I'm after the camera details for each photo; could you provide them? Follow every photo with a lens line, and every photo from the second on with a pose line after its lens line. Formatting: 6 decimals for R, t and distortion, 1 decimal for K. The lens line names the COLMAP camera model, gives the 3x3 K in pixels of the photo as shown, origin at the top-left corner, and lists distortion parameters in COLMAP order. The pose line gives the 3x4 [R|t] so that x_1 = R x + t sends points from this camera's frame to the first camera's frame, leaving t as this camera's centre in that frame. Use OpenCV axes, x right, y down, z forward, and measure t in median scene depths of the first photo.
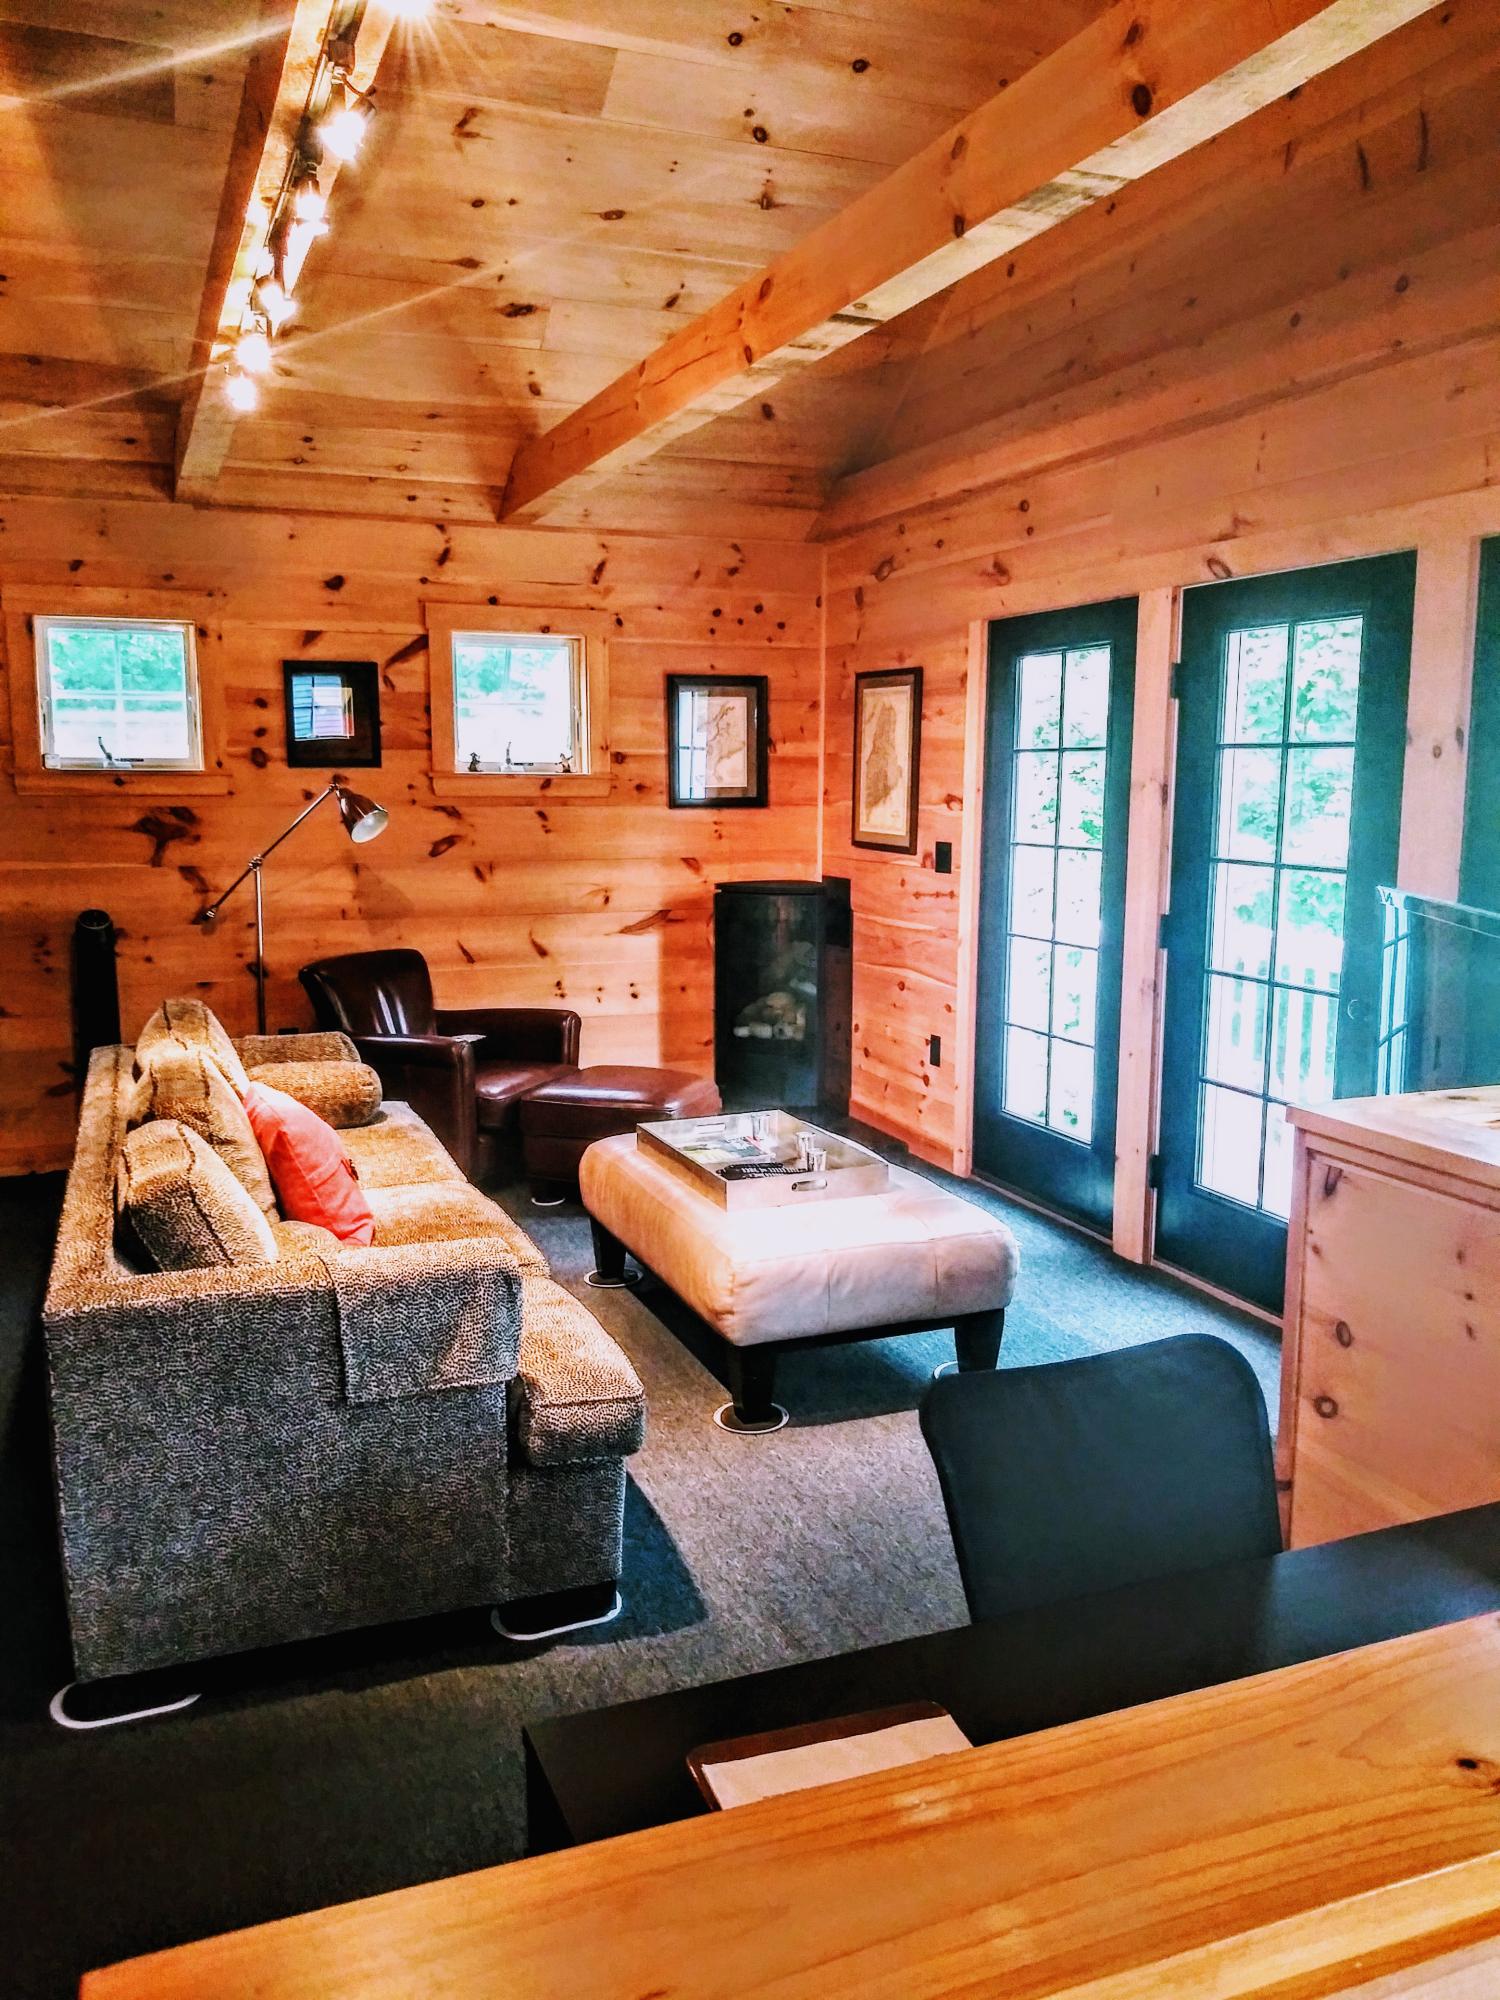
lens RADIAL K [[1556.7, 0, 750.0], [0, 1556.7, 1000.0], [0, 0, 1]] dist [0.057019, -0.120599]
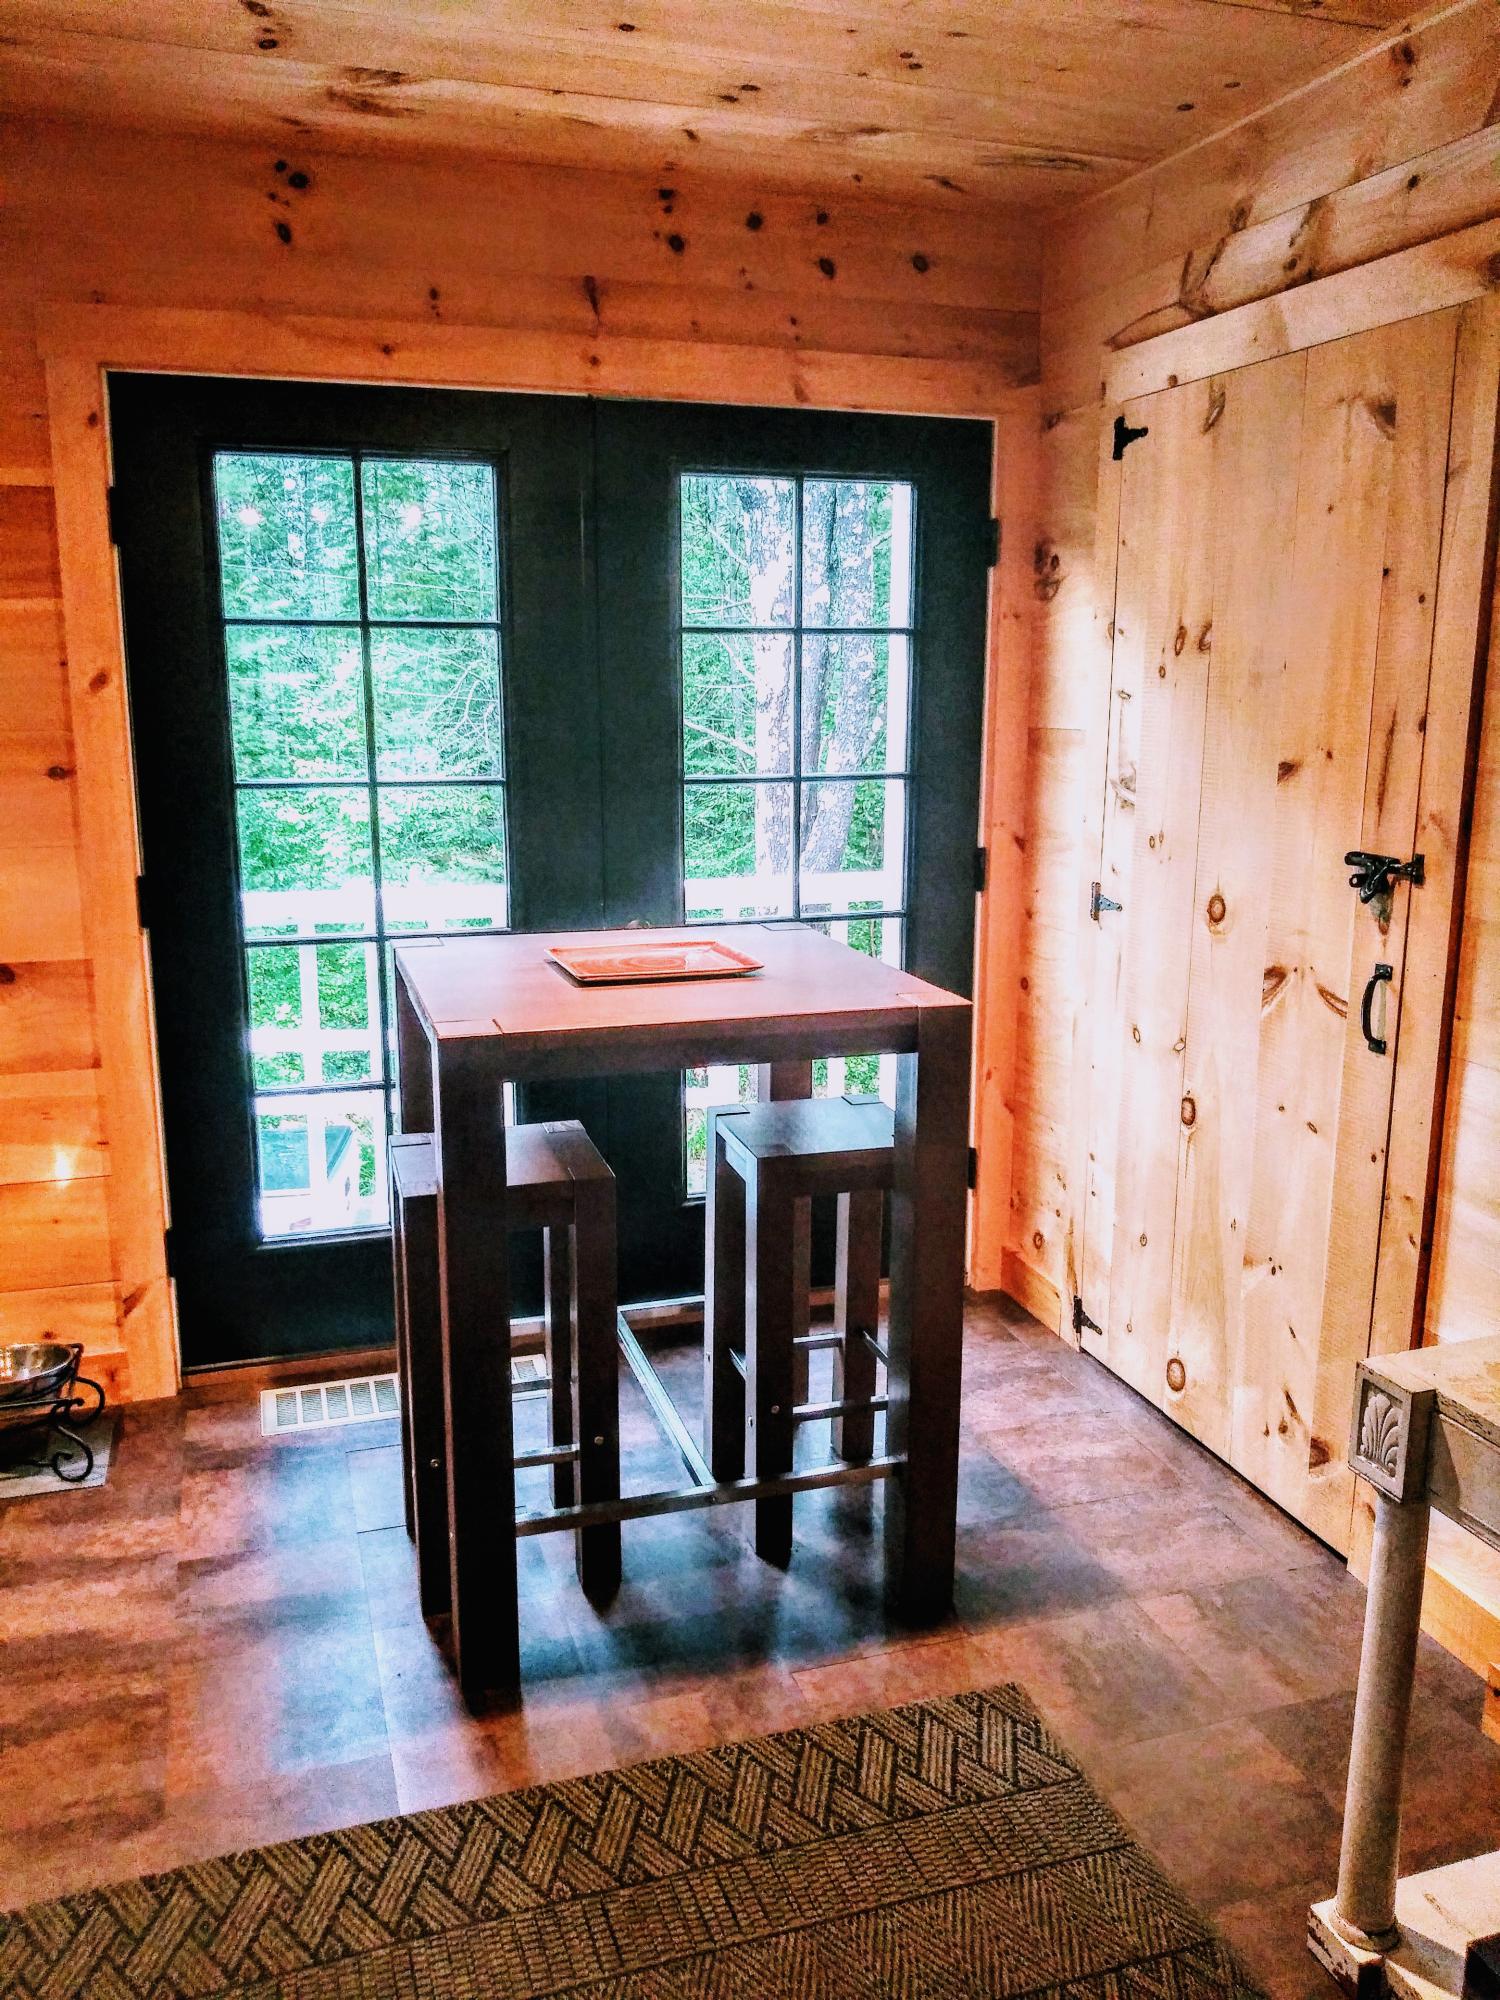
lens RADIAL K [[1556.7, 0, 750.0], [0, 1556.7, 1000.0], [0, 0, 1]] dist [0.057019, -0.120599]
pose [[0.072870, -0.196380, 0.977816, -0.416917], [0.148432, 0.971640, 0.184077, -0.098481], [-0.986234, 0.131726, 0.099952, 0.767450]]
